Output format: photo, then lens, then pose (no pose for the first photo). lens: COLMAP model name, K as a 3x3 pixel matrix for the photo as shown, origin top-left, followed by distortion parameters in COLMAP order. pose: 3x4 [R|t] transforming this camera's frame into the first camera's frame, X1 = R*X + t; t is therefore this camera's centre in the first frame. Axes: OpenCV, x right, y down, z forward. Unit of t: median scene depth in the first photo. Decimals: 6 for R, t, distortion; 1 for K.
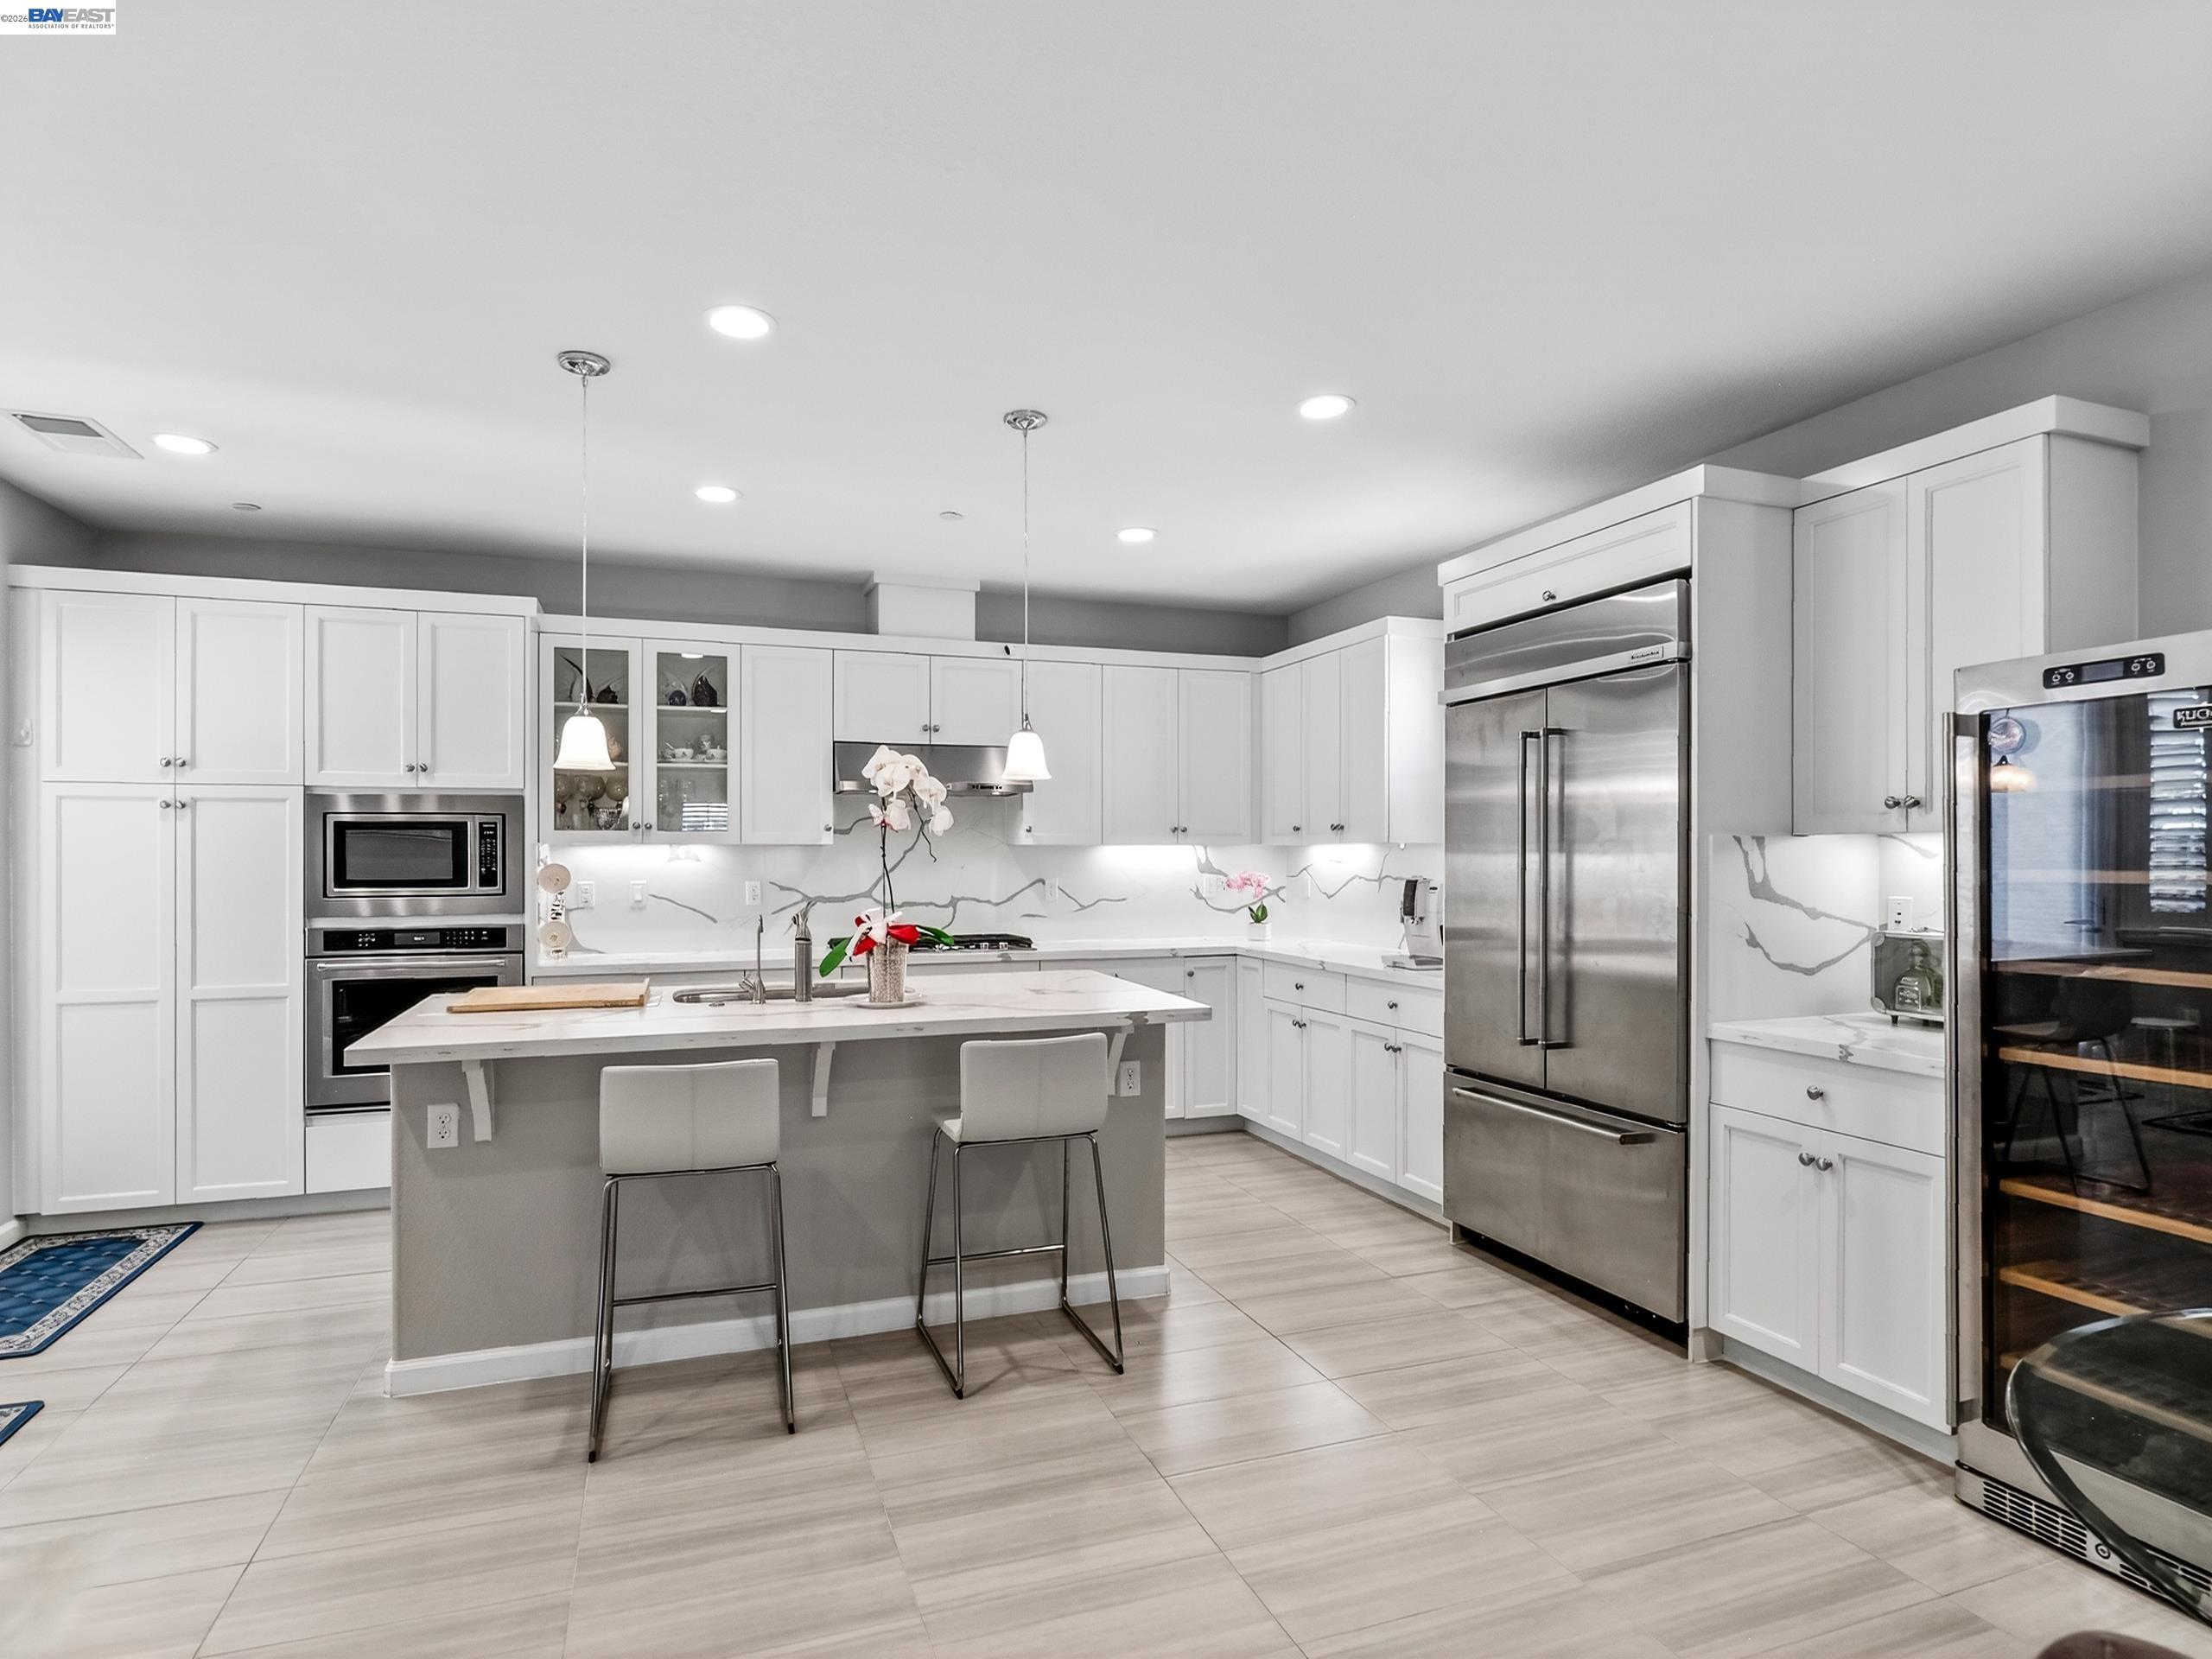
lens RADIAL K [[1199.3, 0, 1101.1], [0, 1199.3, 846.4], [0, 0, 1]] dist [-0.006654, -0.002349]
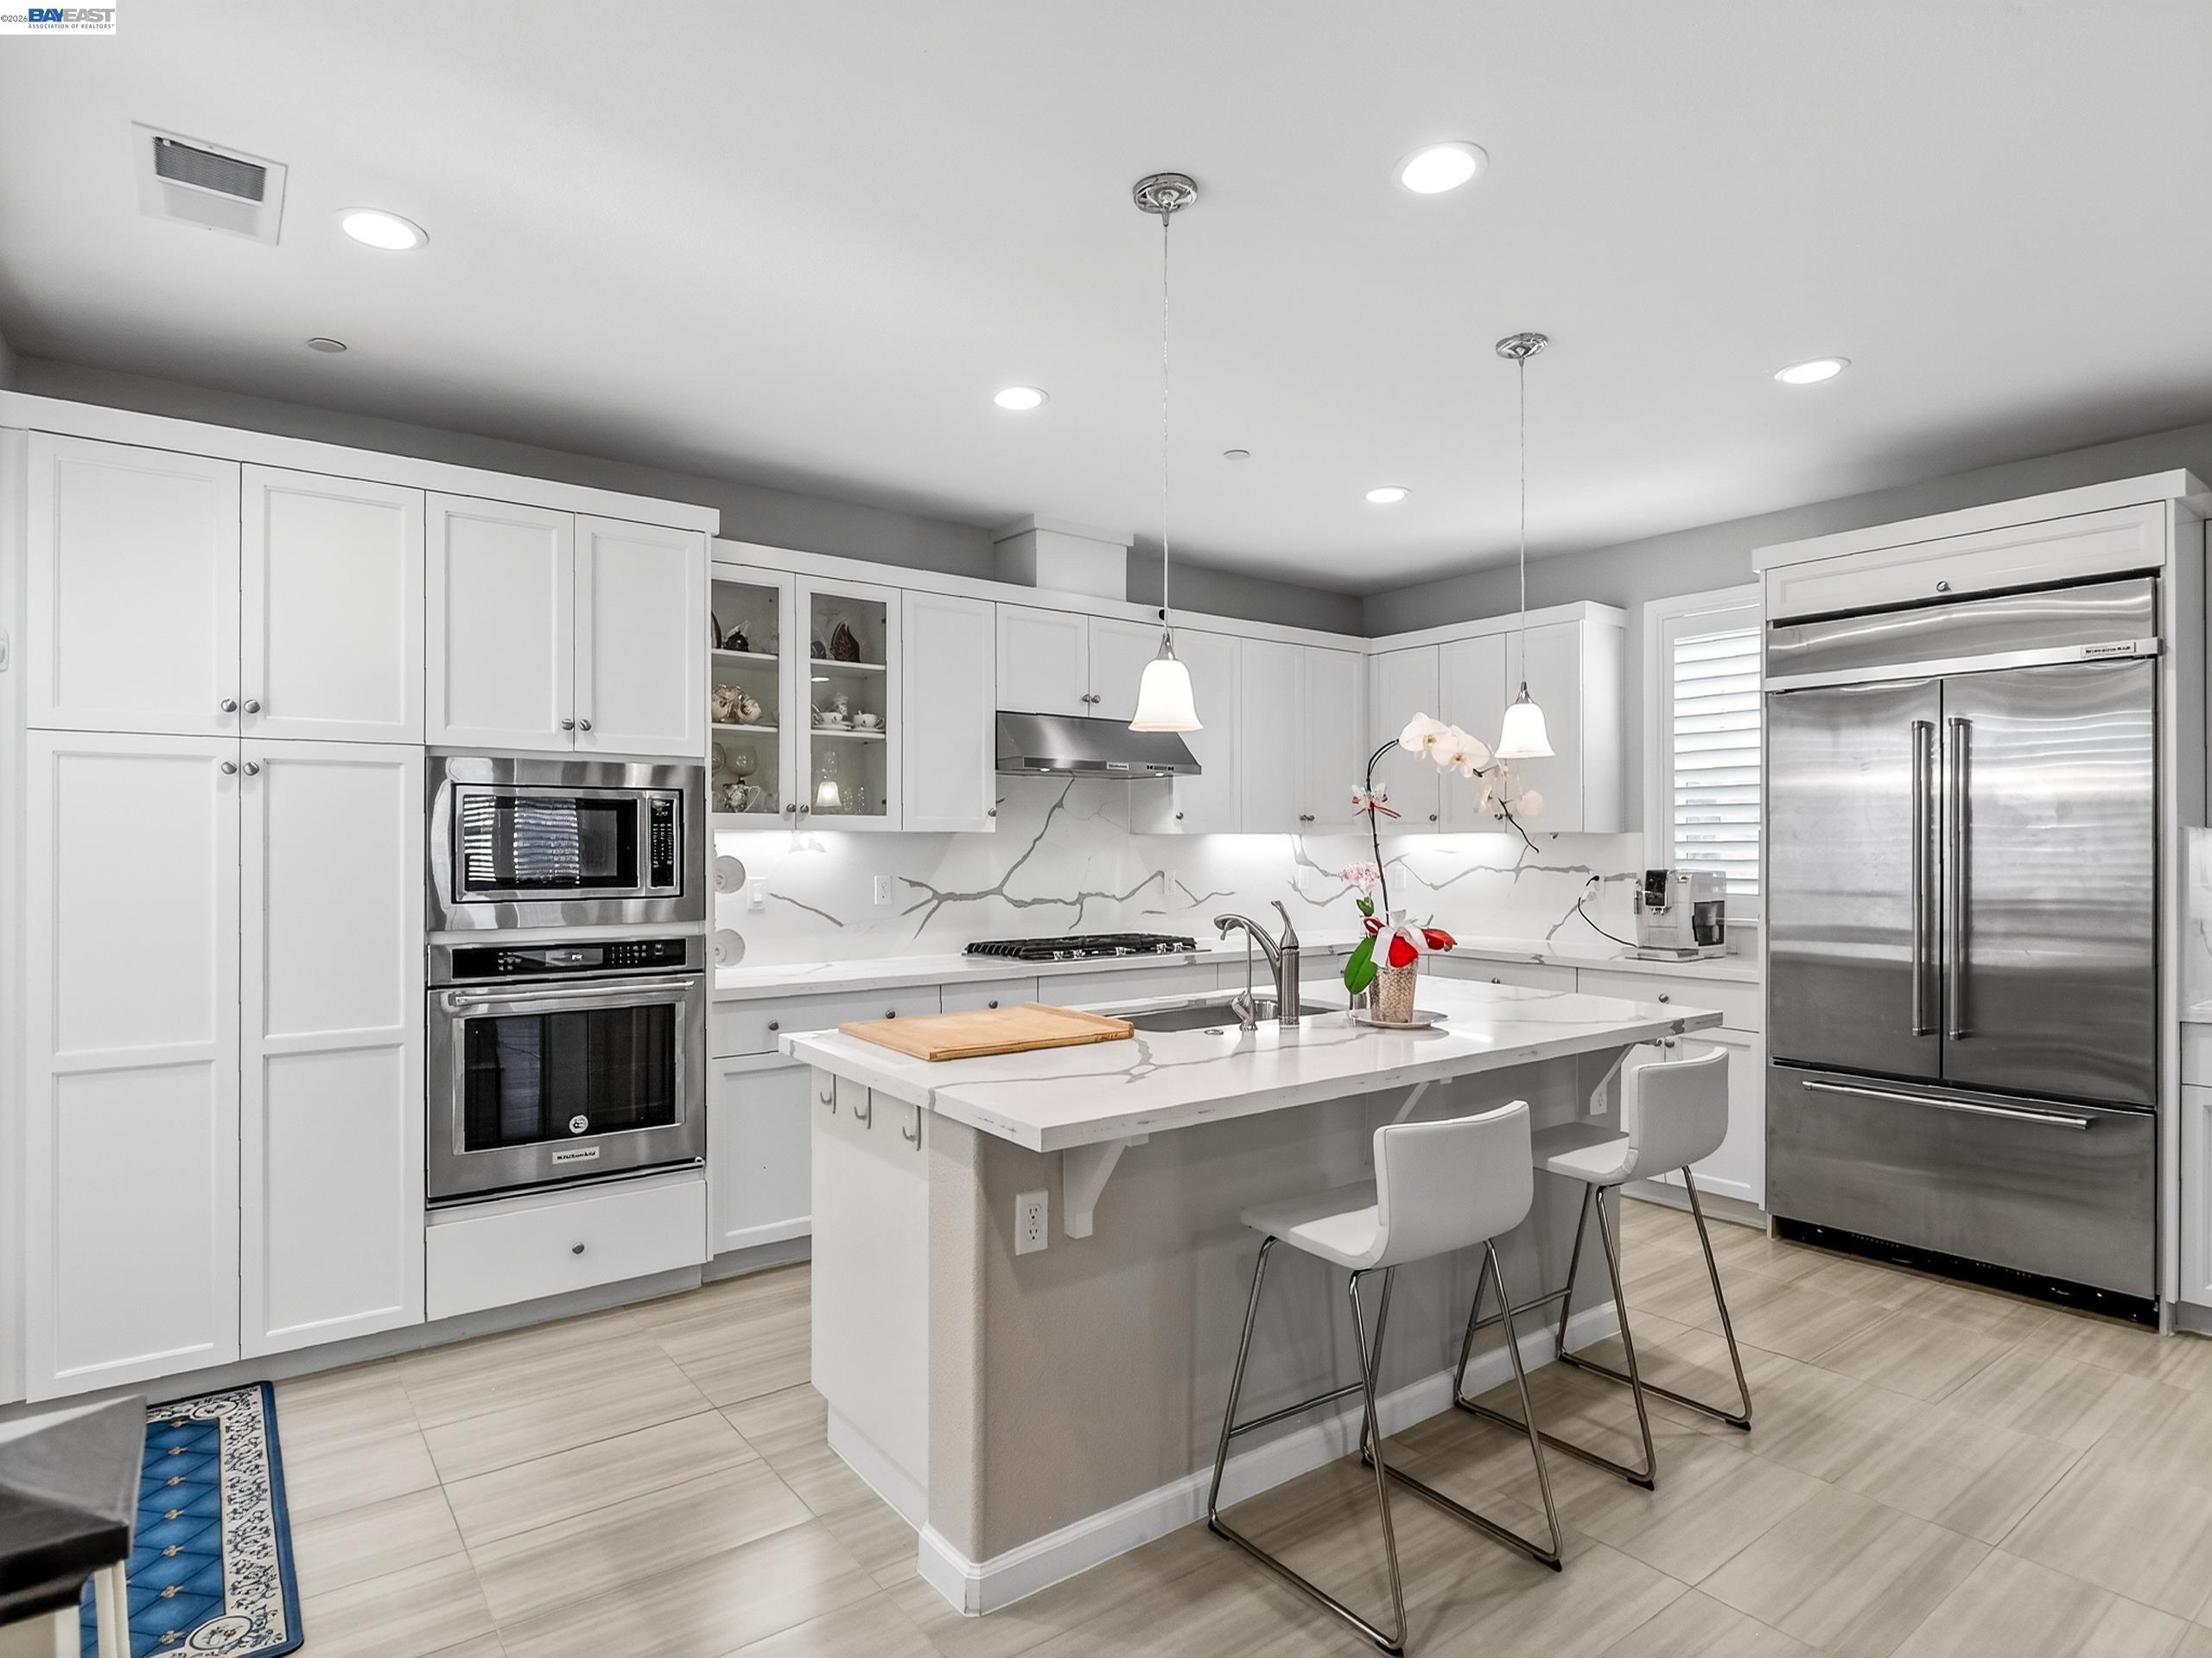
lens RADIAL K [[1208.6, 0, 1106.0], [0, 1208.6, 829.0], [0, 0, 1]] dist [-0.012759, -0.001156]
pose [[0.956992, 0.005058, 0.290071, -0.473934], [-0.003108, 0.999969, -0.007181, 0.002606], [-0.290099, 0.005971, 0.956978, 0.194620]]
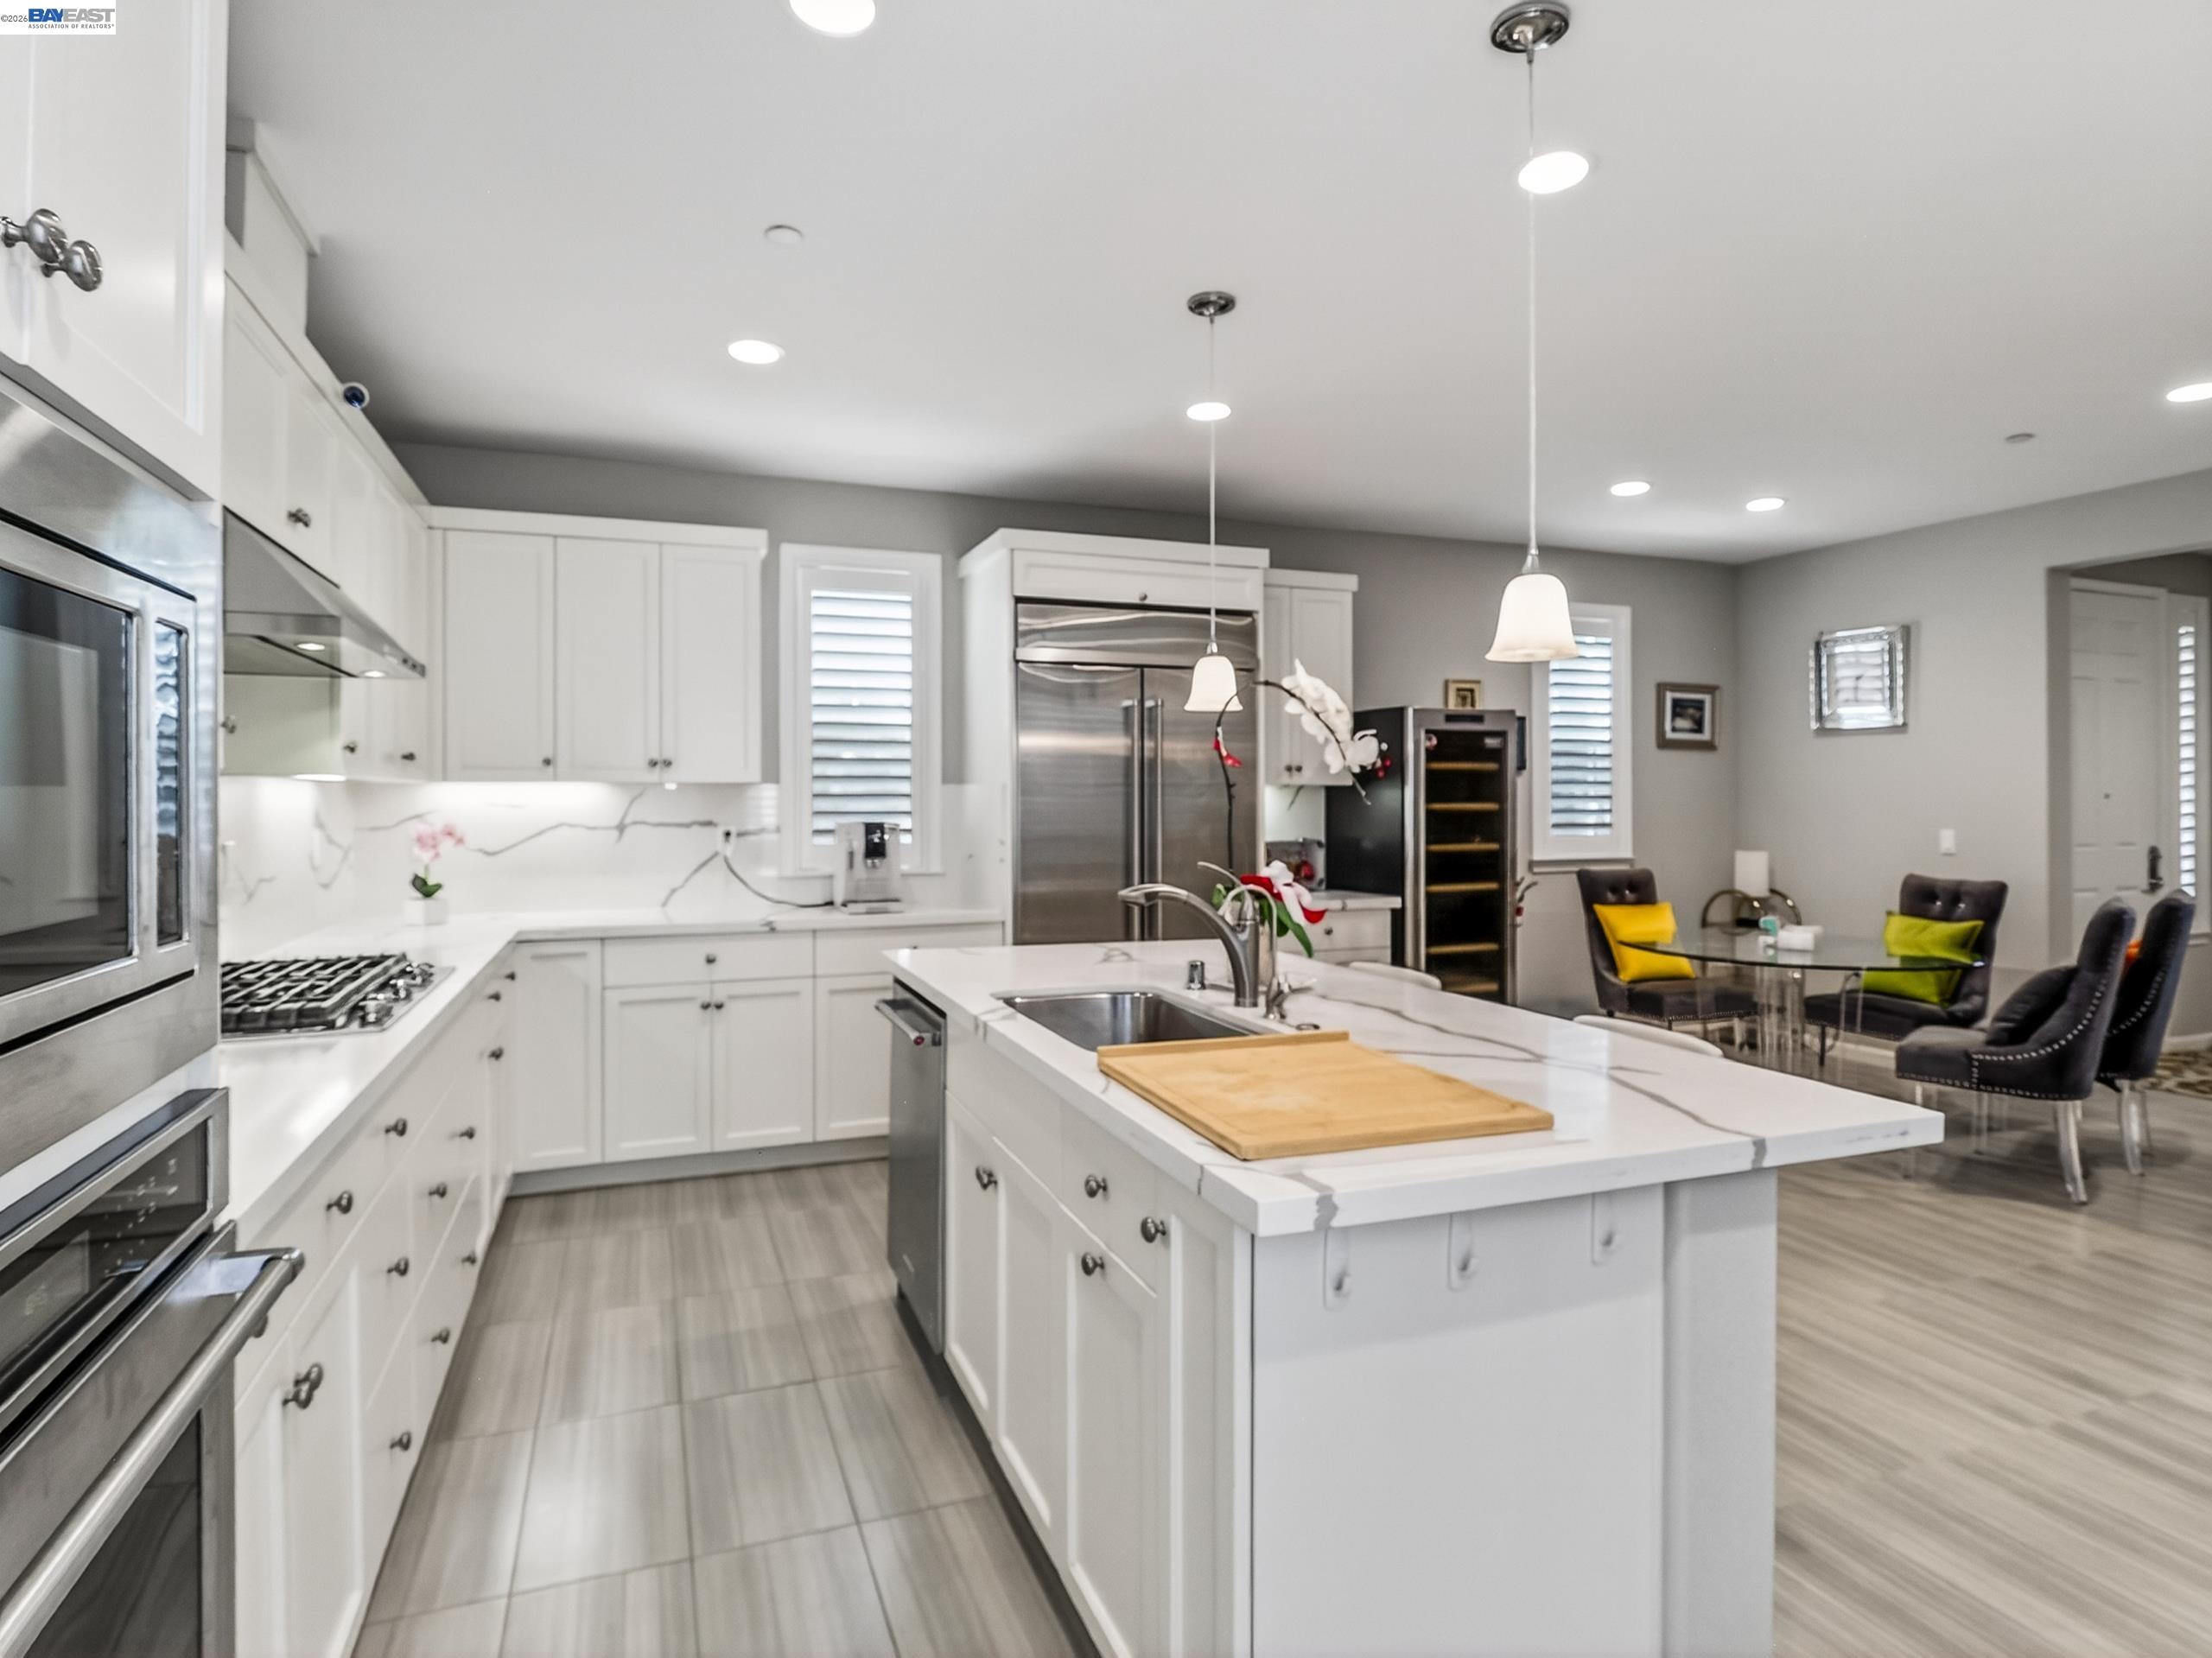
lens RADIAL K [[1188.5, 0, 1101.4], [0, 1188.5, 780.9], [0, 0, 1]] dist [-0.000538, -0.000361]
pose [[-0.008143, 0.014541, 0.999861, -0.732403], [-0.004596, 0.999883, -0.014578, 0.007565], [-0.999956, -0.004714, -0.008075, 0.846339]]
